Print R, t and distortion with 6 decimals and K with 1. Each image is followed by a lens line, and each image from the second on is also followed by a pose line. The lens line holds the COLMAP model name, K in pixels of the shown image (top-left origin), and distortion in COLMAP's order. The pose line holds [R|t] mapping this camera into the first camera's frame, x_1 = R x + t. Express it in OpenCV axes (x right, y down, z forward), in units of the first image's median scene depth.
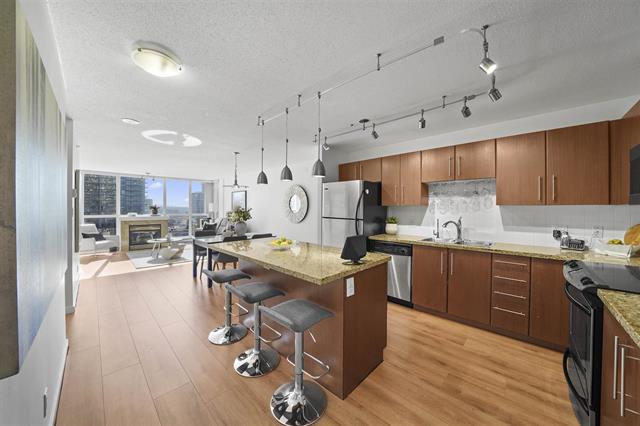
lens RADIAL K [[225.3, 0, 319.6], [0, 225.3, 209.6], [0, 0, 1]] dist [-0.017959, -0.000146]
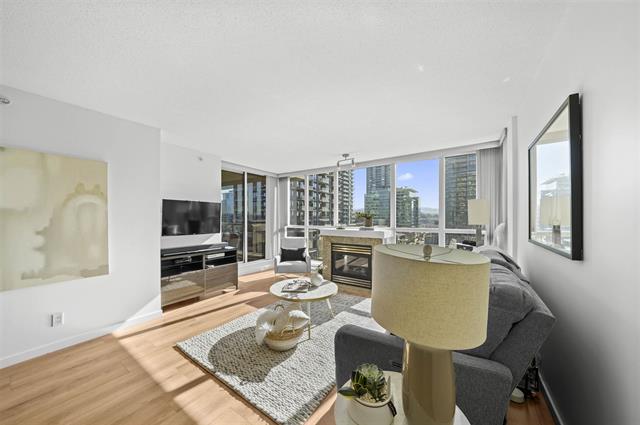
lens RADIAL K [[225.3, 0, 315.6], [0, 225.3, 216.7], [0, 0, 1]] dist [-0.017959, -0.000146]
pose [[0.150339, -0.006349, -0.988614, -0.216417], [-0.004341, 0.999965, -0.007082, -0.000451], [0.988625, 0.005356, 0.150306, 0.858902]]
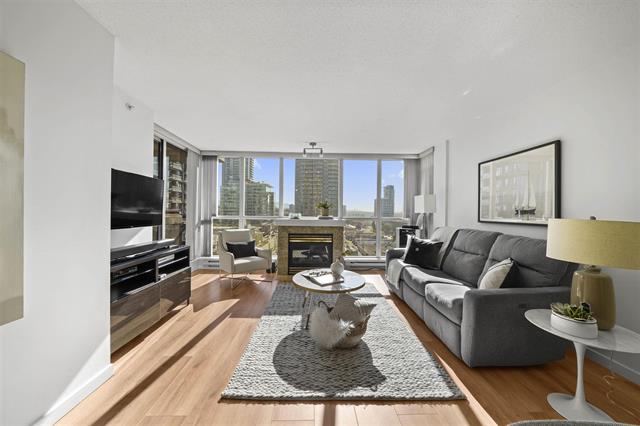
lens RADIAL K [[225.3, 0, 316.0], [0, 225.3, 213.0], [0, 0, 1]] dist [-0.017959, -0.000146]
pose [[0.710015, 0.009006, -0.704129, -0.369174], [-0.013692, 0.999906, -0.001017, 0.014357], [0.704054, 0.010363, 0.710071, 0.615173]]
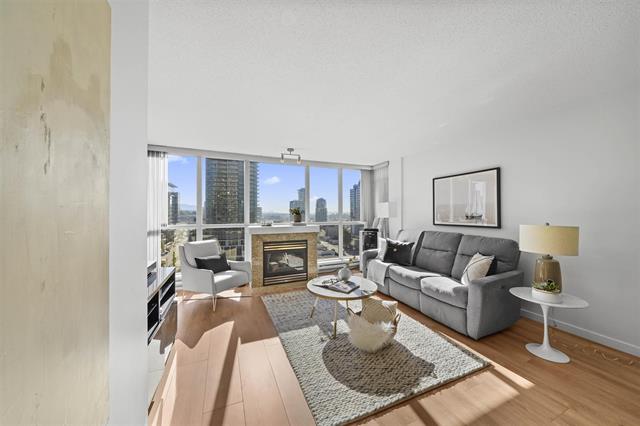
lens RADIAL K [[225.3, 0, 316.3], [0, 225.3, 212.4], [0, 0, 1]] dist [-0.017959, -0.000146]
pose [[0.920478, -0.007770, -0.390718, -0.505124], [0.002821, 0.999908, -0.013237, 0.002313], [0.390785, 0.011082, 0.920415, 0.519949]]
